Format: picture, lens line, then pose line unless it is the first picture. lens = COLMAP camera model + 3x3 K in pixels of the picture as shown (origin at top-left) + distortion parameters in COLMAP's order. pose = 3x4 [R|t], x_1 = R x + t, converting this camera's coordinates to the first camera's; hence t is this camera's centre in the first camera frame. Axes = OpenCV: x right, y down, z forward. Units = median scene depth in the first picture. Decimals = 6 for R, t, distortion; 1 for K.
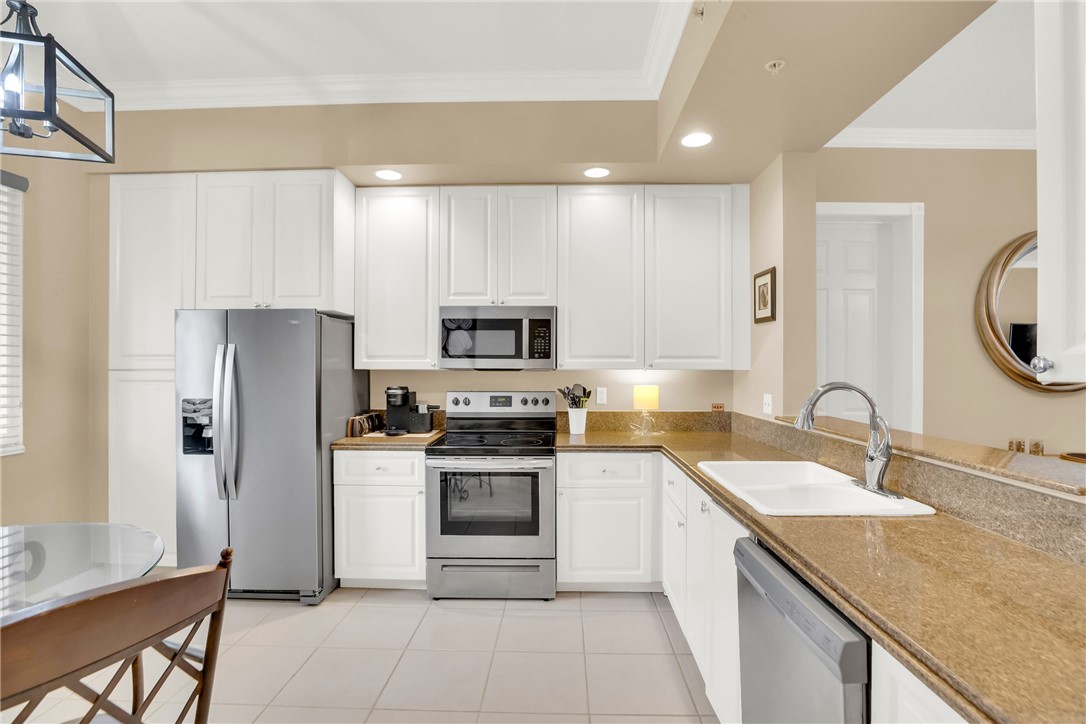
lens RADIAL K [[509.1, 0, 550.5], [0, 509.1, 364.6], [0, 0, 1]] dist [-0.041570, 0.011721]
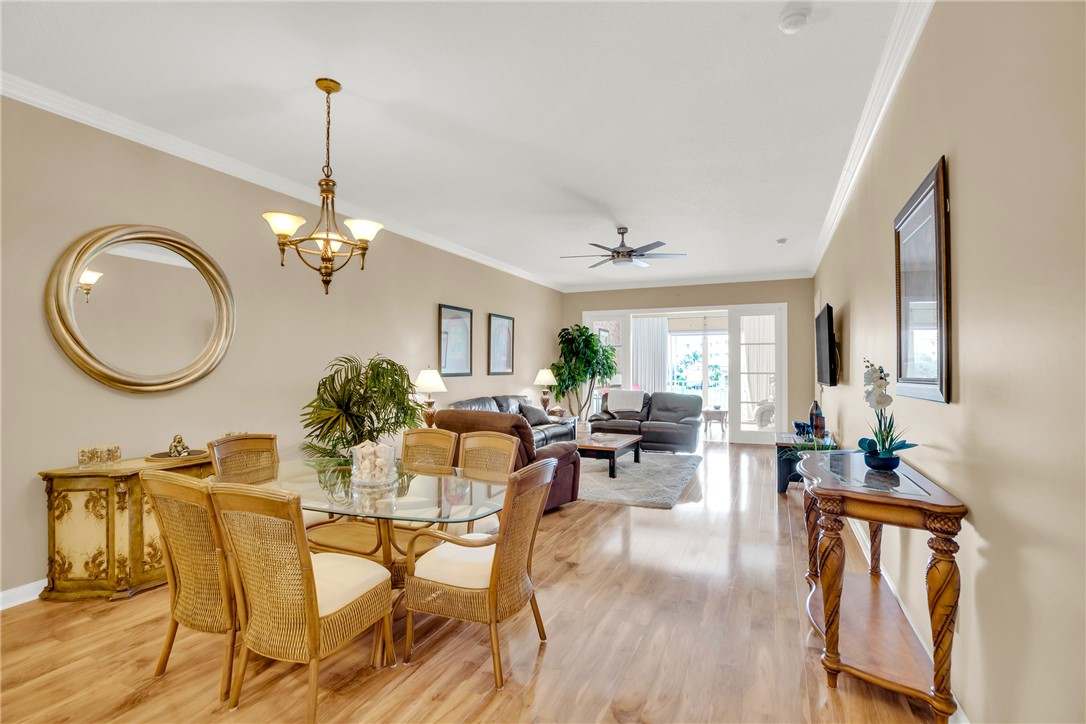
lens RADIAL K [[509.1, 0, 550.7], [0, 509.1, 367.7], [0, 0, 1]] dist [-0.041570, 0.011721]
pose [[0.384451, -0.005094, 0.923131, 0.477541], [0.001933, 0.999987, 0.004713, 0.002126], [-0.923143, -0.000027, 0.384456, -0.139443]]
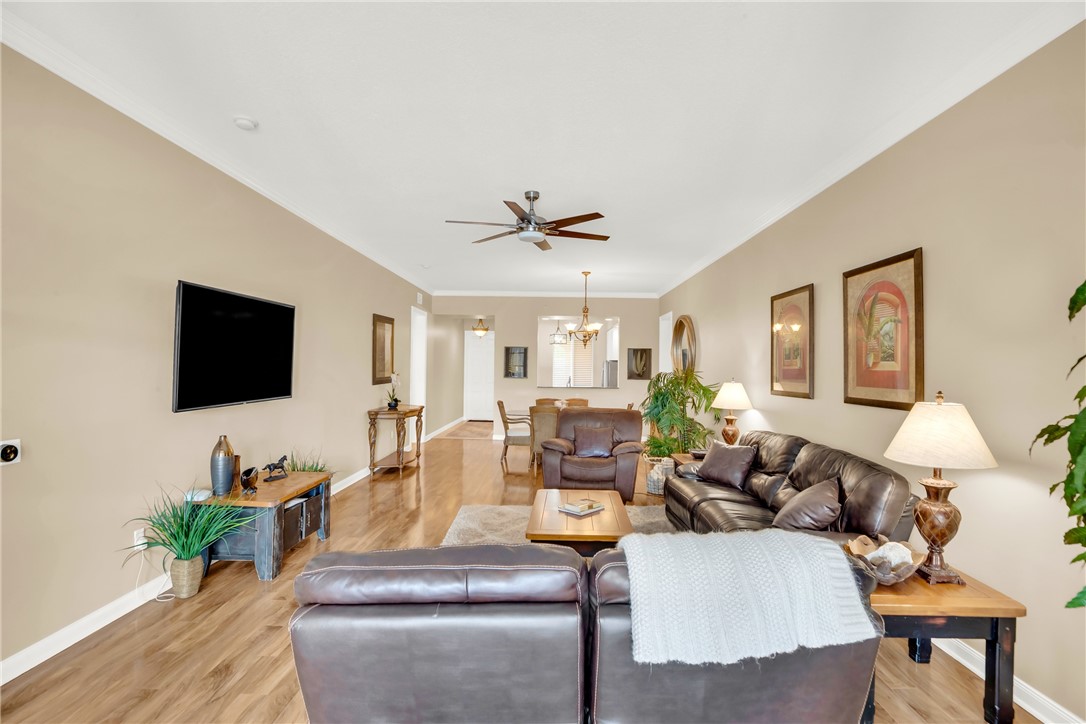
lens RADIAL K [[509.1, 0, 550.8], [0, 509.1, 359.3], [0, 0, 1]] dist [-0.041570, 0.011721]
pose [[0.013722, -0.020845, -0.999689, 3.889287], [-0.013188, 0.999692, -0.021026, -0.018046], [0.999819, 0.013472, 0.013443, 0.402981]]
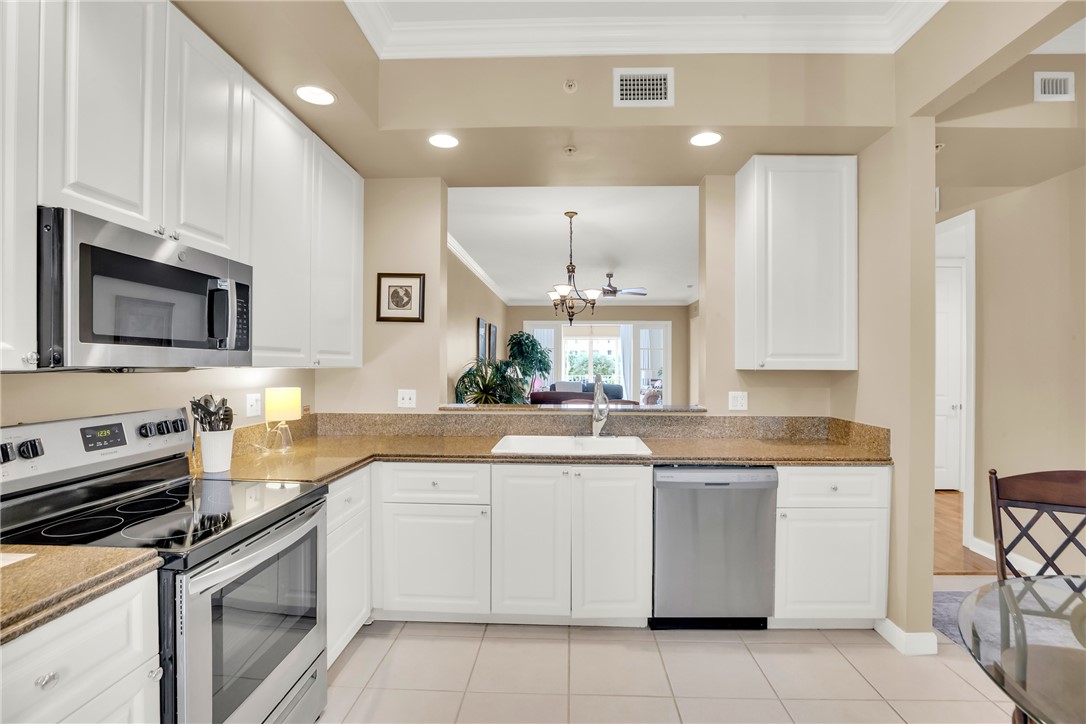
lens RADIAL K [[509.1, 0, 546.1], [0, 509.1, 364.7], [0, 0, 1]] dist [-0.041570, 0.011721]
pose [[0.026283, -0.003523, 0.999648, -0.628802], [-0.007060, 0.999968, 0.003710, 0.000412], [-0.999630, -0.007155, 0.026257, 0.660012]]
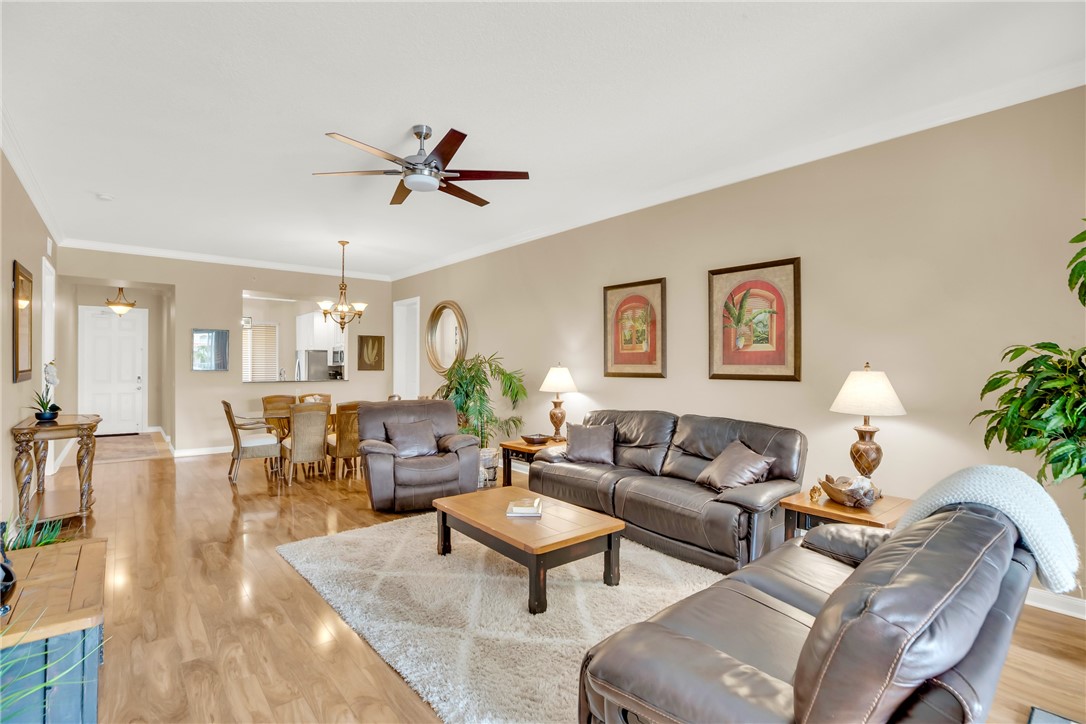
lens RADIAL K [[509.1, 0, 550.6], [0, 509.1, 364.1], [0, 0, 1]] dist [-0.041570, 0.011721]
pose [[0.668868, -0.003872, -0.743371, 3.478649], [-0.000612, 0.999983, -0.005760, 0.017285], [0.743381, 0.004307, 0.668854, -0.192140]]
